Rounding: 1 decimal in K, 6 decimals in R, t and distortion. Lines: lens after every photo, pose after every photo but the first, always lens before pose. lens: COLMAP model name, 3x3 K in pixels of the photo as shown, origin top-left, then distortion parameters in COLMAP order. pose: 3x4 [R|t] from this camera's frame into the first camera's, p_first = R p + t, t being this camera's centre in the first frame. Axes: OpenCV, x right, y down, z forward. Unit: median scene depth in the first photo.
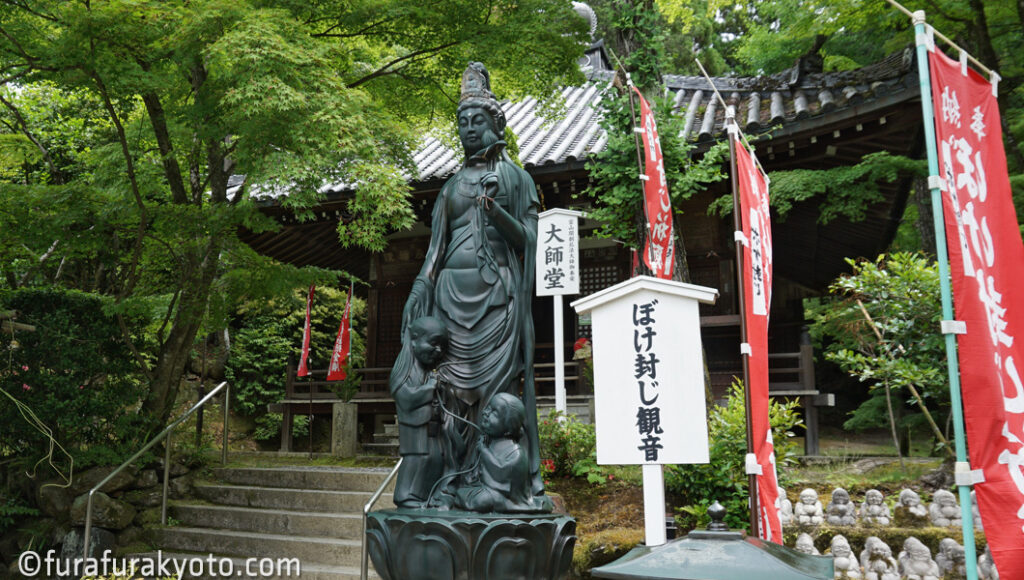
lens RADIAL K [[732.7, 0, 444.9], [0, 732.7, 334.1], [0, 0, 1]] dist [-0.001441, -0.000593]
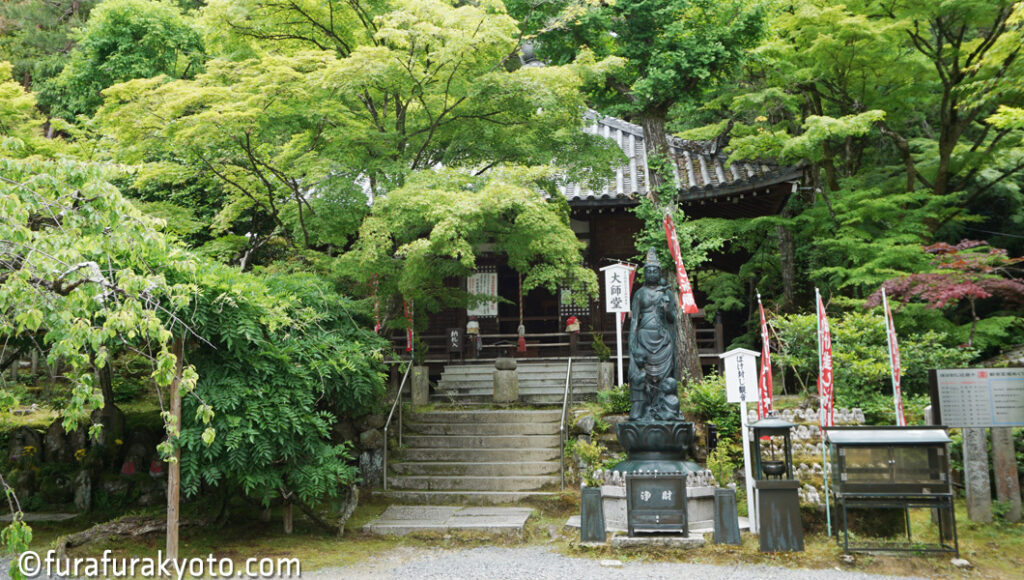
lens RADIAL K [[738.9, 0, 512.0], [0, 738.9, 290.0], [0, 0, 1]] dist [0.025841, 0.000027]
pose [[0.968887, 0.009702, 0.247314, -1.121653], [-0.014274, 0.999759, 0.016700, -0.270458], [-0.247093, -0.019710, 0.968791, -1.450828]]
